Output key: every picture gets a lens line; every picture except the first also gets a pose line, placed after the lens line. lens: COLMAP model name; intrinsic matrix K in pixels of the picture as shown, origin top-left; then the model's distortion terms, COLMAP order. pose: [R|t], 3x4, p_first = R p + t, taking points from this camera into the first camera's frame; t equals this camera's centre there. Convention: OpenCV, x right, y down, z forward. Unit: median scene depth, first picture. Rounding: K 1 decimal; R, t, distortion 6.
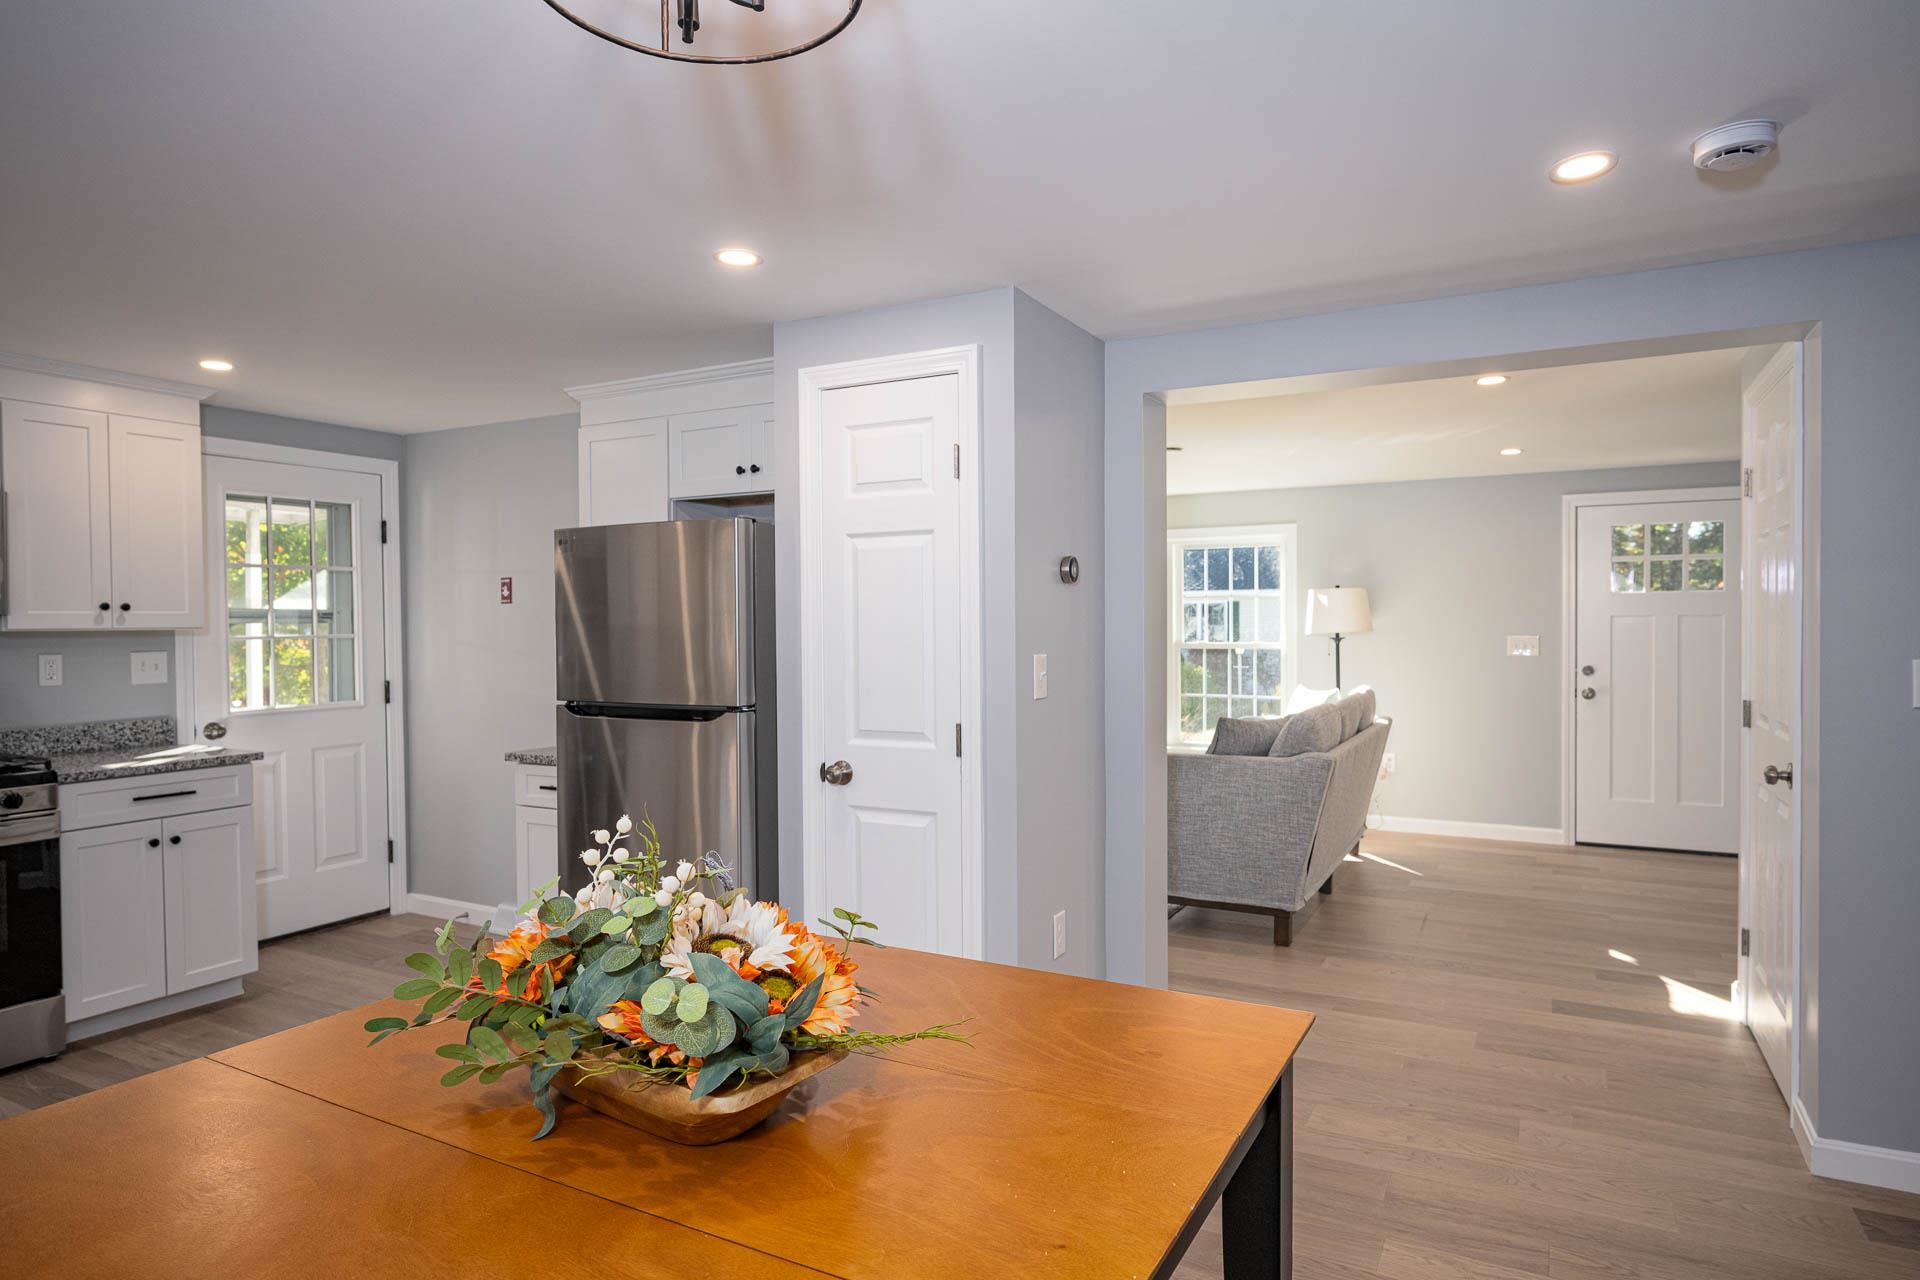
lens RADIAL K [[1080.6, 0, 965.8], [0, 1080.6, 645.3], [0, 0, 1]] dist [-0.004806, -0.000211]
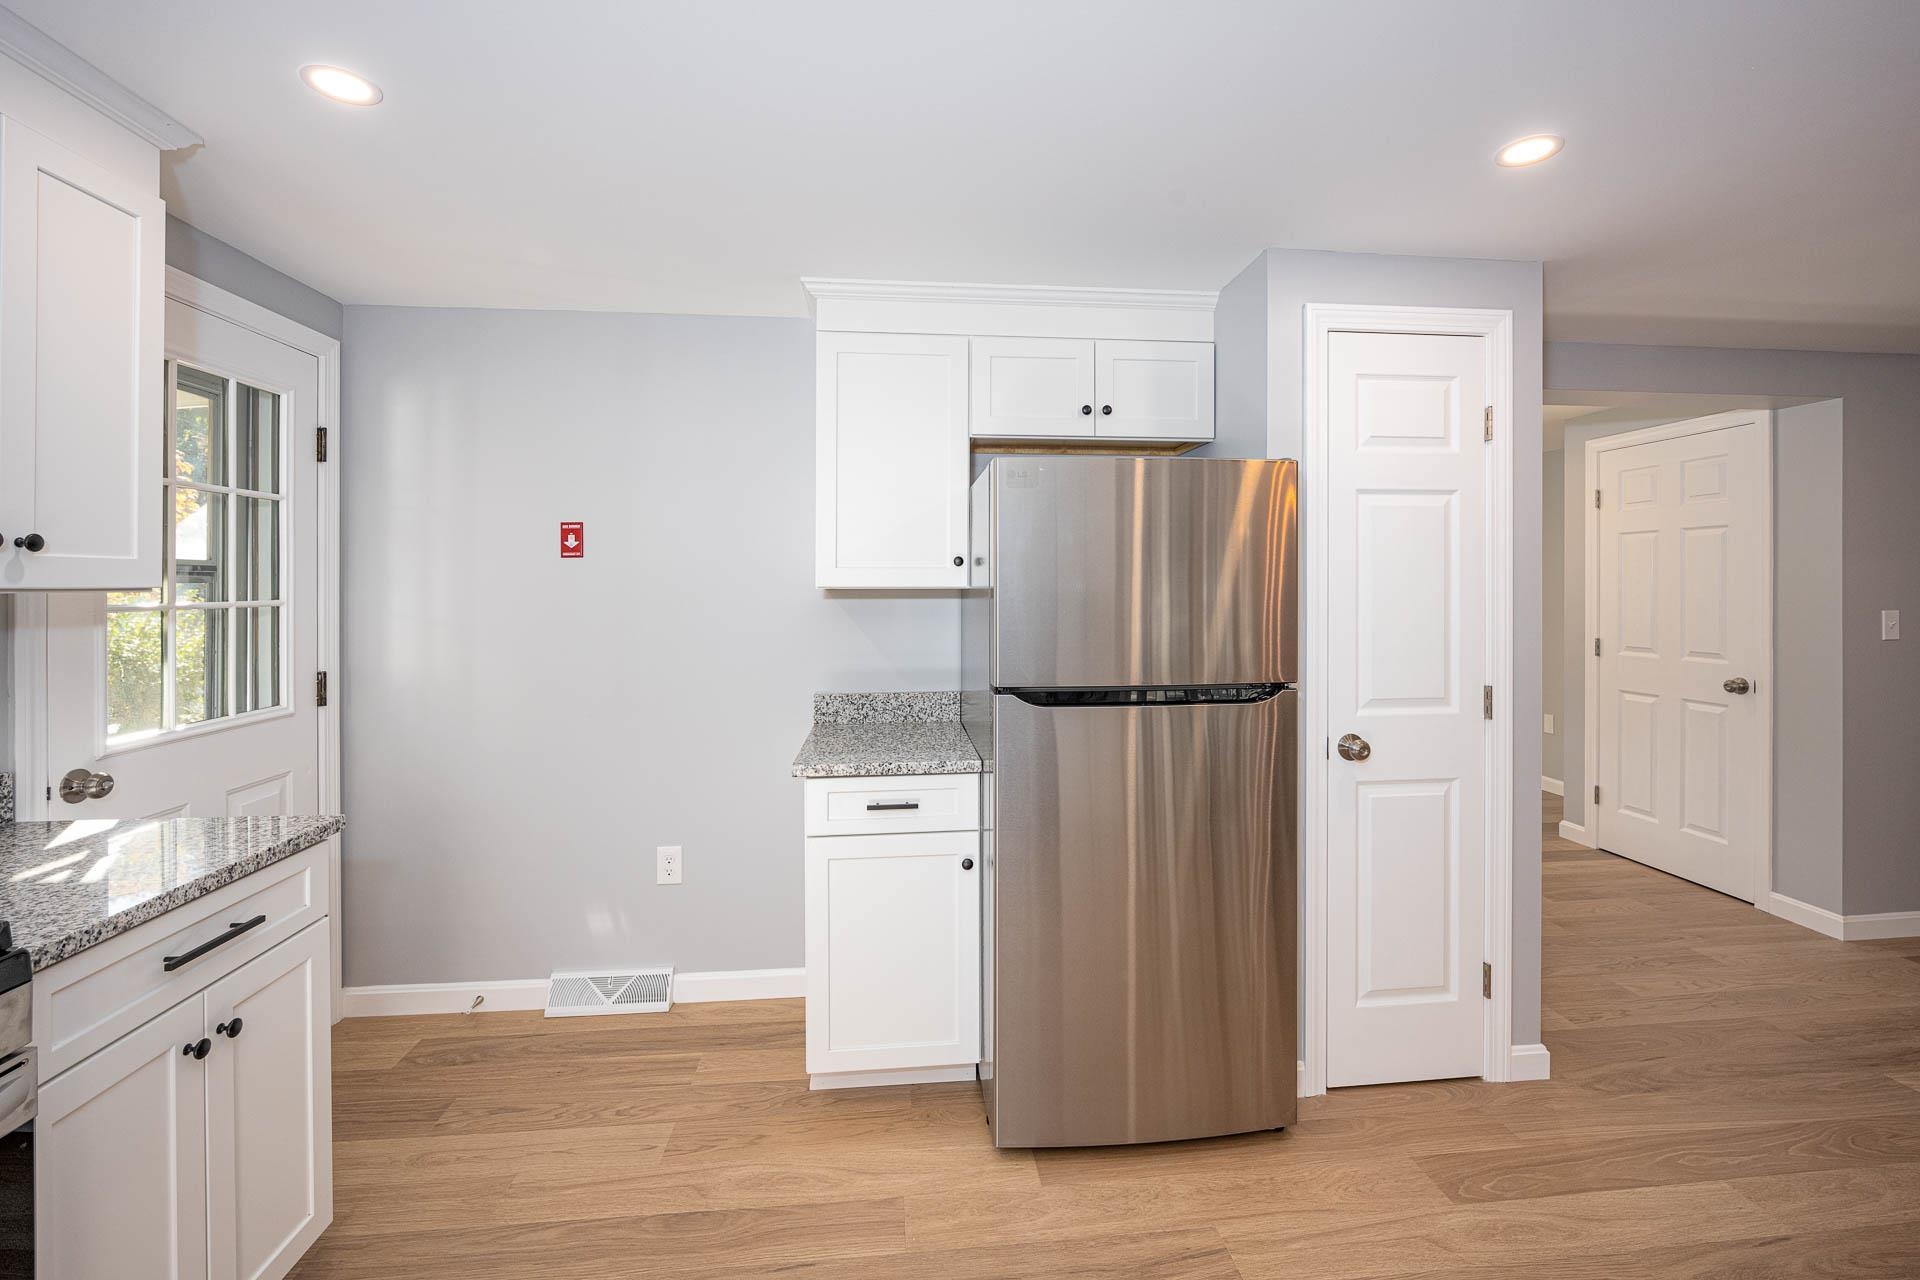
lens RADIAL K [[815.0, 0, 955.9], [0, 815.0, 590.8], [0, 0, 1]] dist [-0.004243, 0.000572]
pose [[0.834637, -0.000124, 0.550800, -0.597673], [0.009925, 0.999841, -0.014815, -0.006313], [-0.550711, 0.017832, 0.834506, 0.462593]]
